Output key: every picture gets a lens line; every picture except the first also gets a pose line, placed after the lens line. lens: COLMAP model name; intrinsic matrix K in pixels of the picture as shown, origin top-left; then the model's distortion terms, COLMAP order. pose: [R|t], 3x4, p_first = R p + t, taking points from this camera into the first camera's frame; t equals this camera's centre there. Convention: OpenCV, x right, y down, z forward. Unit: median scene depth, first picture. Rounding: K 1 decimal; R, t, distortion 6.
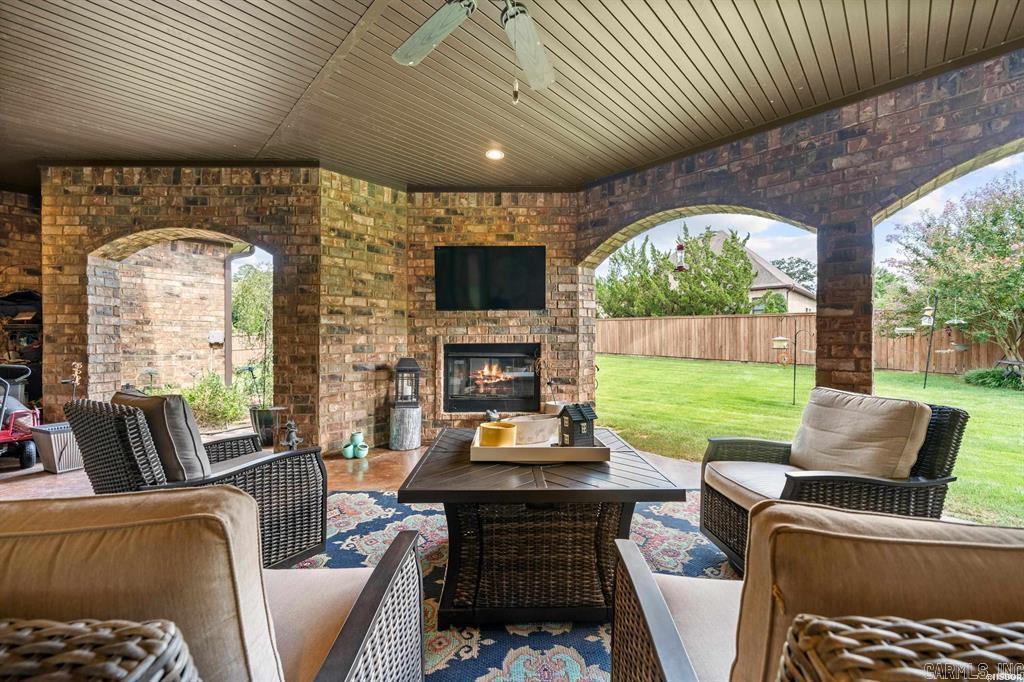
lens RADIAL K [[408.5, 0, 507.7], [0, 408.5, 343.9], [0, 0, 1]] dist [-0.004242, -0.000324]
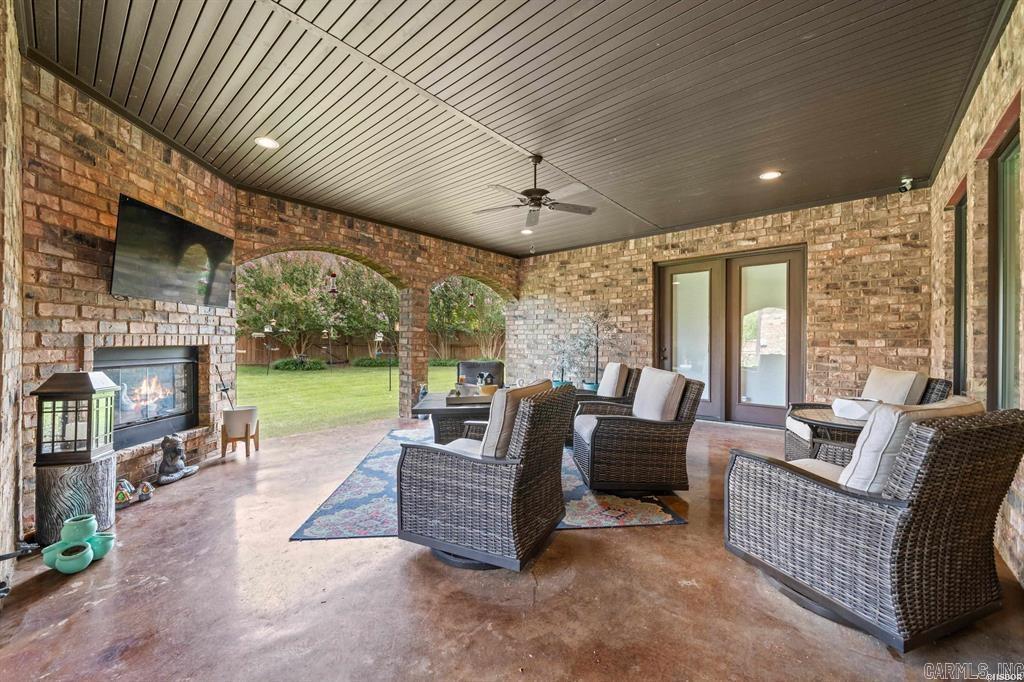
lens RADIAL K [[380.0, 0, 511.9], [0, 380.0, 342.4], [0, 0, 1]] dist [0.000464, 0.000108]
pose [[-0.068854, 0.000442, 0.997627, -0.807866], [0.003746, 0.999993, -0.000184, -0.005514], [-0.997620, 0.003725, -0.068855, 0.433984]]
